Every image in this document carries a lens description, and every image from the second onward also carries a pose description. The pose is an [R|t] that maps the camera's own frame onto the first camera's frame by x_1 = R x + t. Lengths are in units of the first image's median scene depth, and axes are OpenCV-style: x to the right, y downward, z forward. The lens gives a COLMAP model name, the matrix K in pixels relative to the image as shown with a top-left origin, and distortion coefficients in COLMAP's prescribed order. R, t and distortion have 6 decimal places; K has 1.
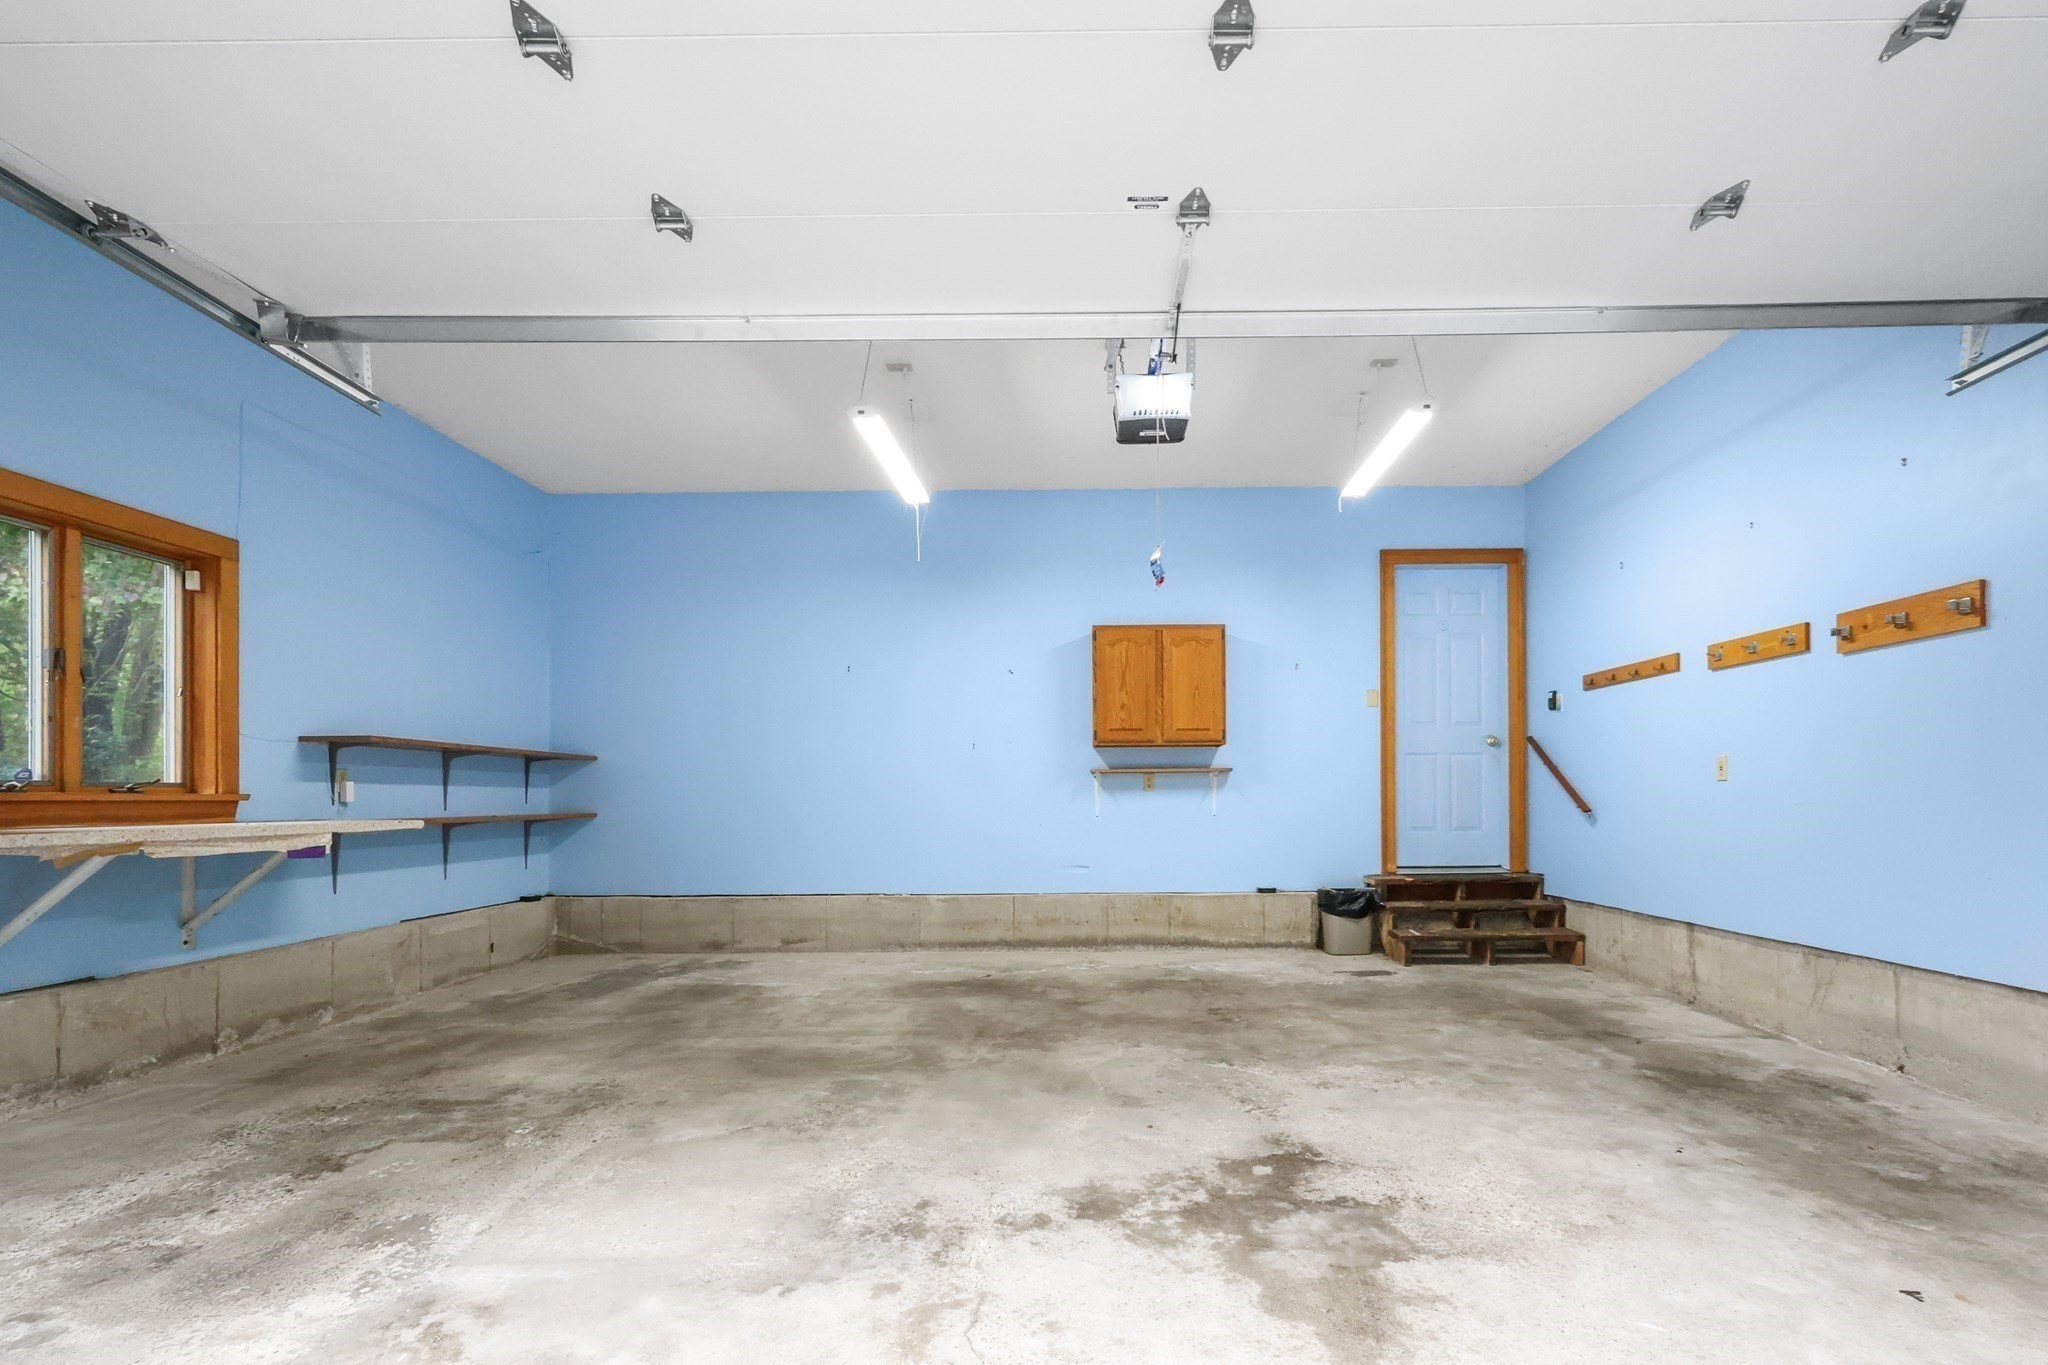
lens RADIAL K [[950.4, 0, 1096.3], [0, 950.4, 792.5], [0, 0, 1]] dist [-0.000882, 0.001513]
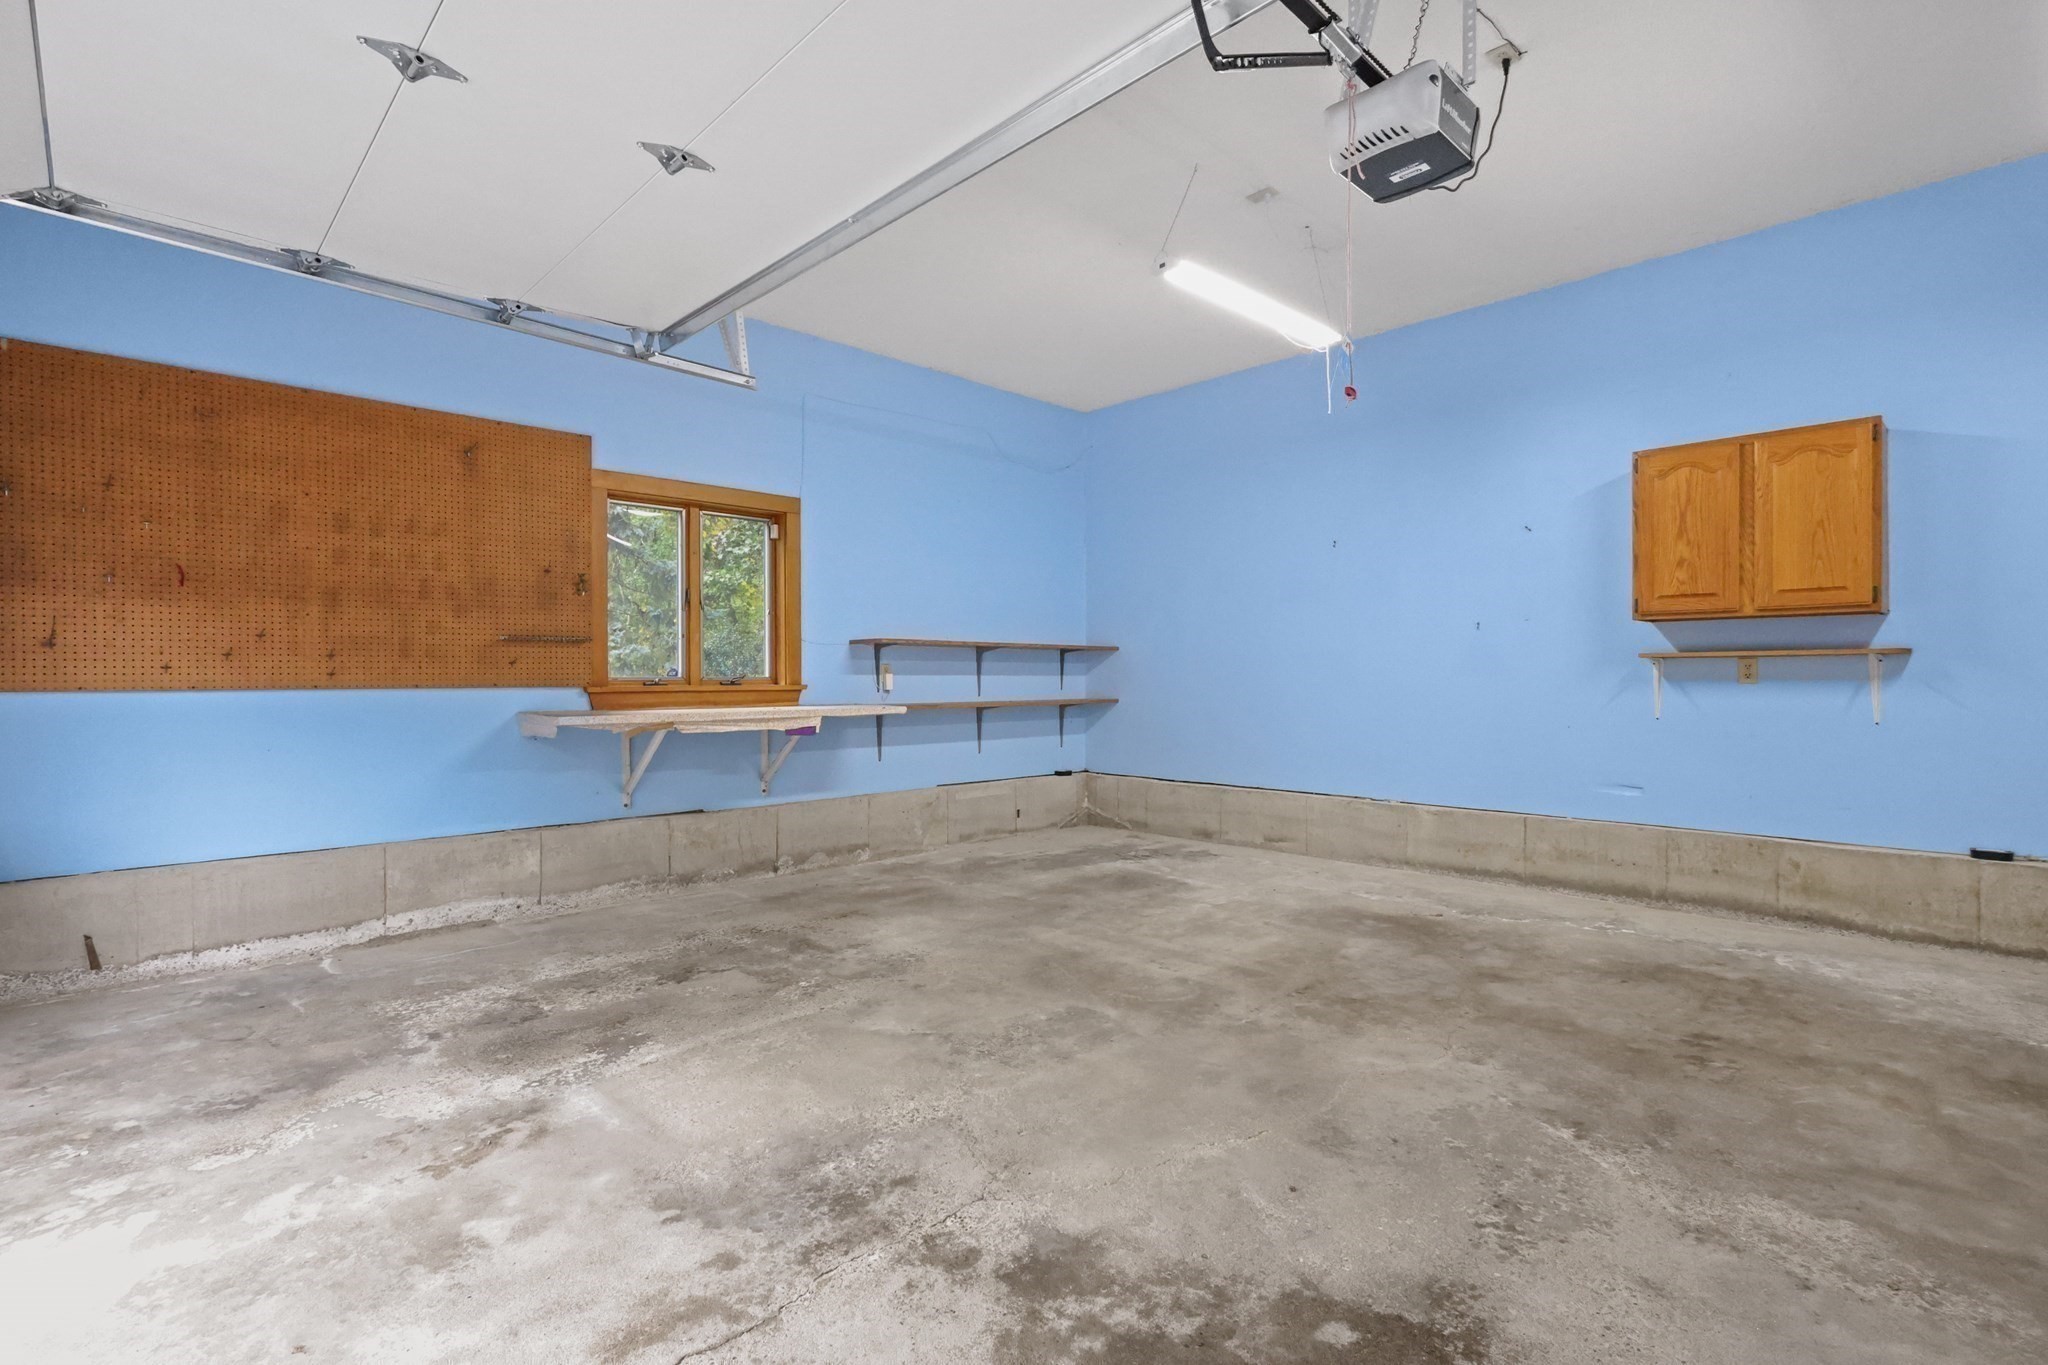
lens RADIAL K [[950.4, 0, 1025.9], [0, 950.4, 678.1], [0, 0, 1]] dist [-0.000882, 0.001513]
pose [[0.704345, 0.005596, -0.709836, 0.285646], [0.000265, 0.999967, 0.008146, -0.018537], [0.709858, -0.005925, 0.704320, 0.262778]]
